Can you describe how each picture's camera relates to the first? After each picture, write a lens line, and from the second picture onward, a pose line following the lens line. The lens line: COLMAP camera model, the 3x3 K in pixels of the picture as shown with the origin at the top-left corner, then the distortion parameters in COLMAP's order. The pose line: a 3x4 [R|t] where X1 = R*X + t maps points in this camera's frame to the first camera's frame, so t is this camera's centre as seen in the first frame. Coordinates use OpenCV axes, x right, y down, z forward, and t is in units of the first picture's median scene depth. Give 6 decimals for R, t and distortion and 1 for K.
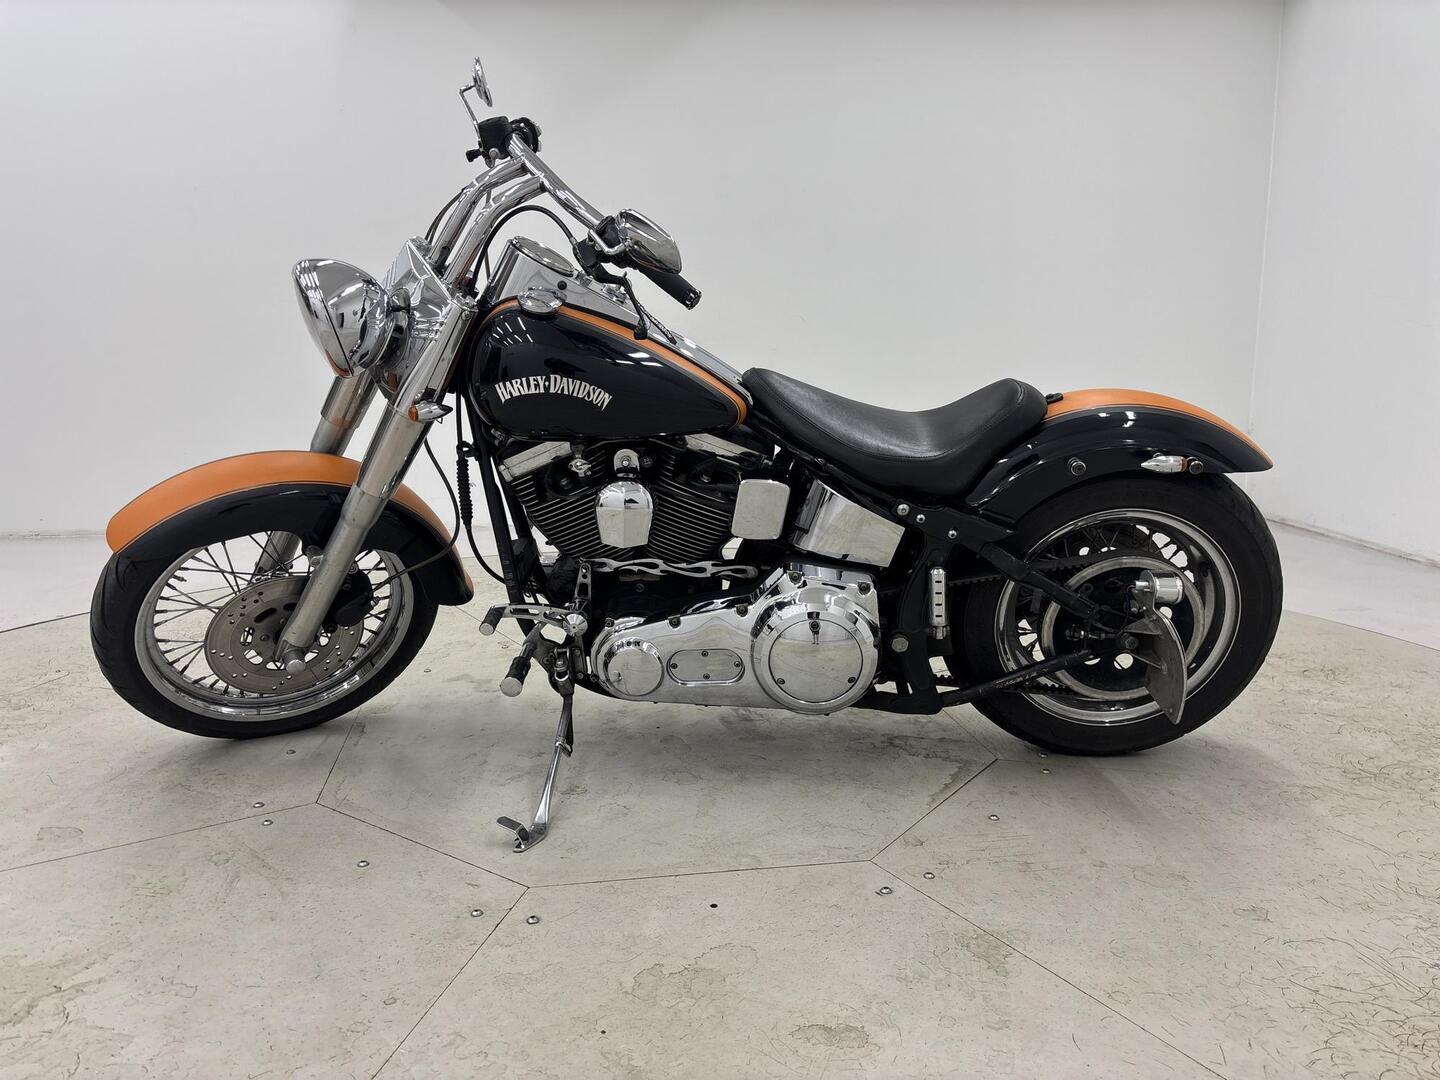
lens RADIAL K [[1044.2, 0, 743.6], [0, 1044.2, 542.9], [0, 0, 1]] dist [-0.004813, -0.008360]
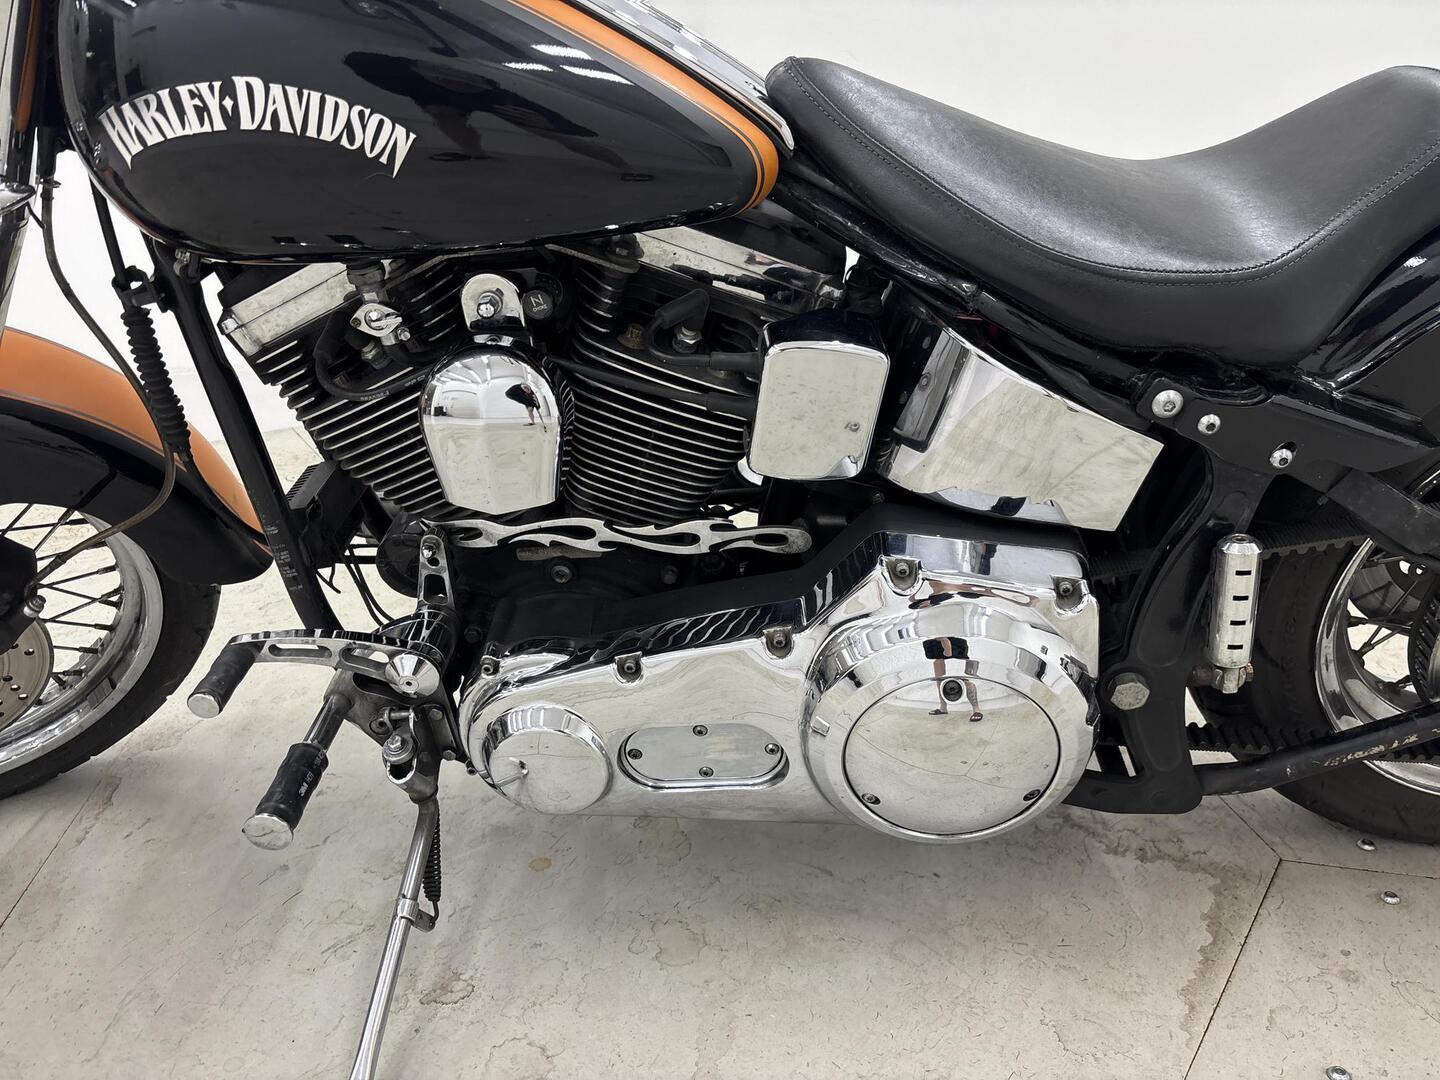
lens RADIAL K [[1044.2, 0, 743.6], [0, 1044.2, 542.9], [0, 0, 1]] dist [-0.004813, -0.008360]
pose [[0.998736, -0.022838, -0.044776, 0.004024], [0.031116, 0.980522, 0.193930, -0.061131], [0.039475, -0.195078, 0.979993, 0.567265]]
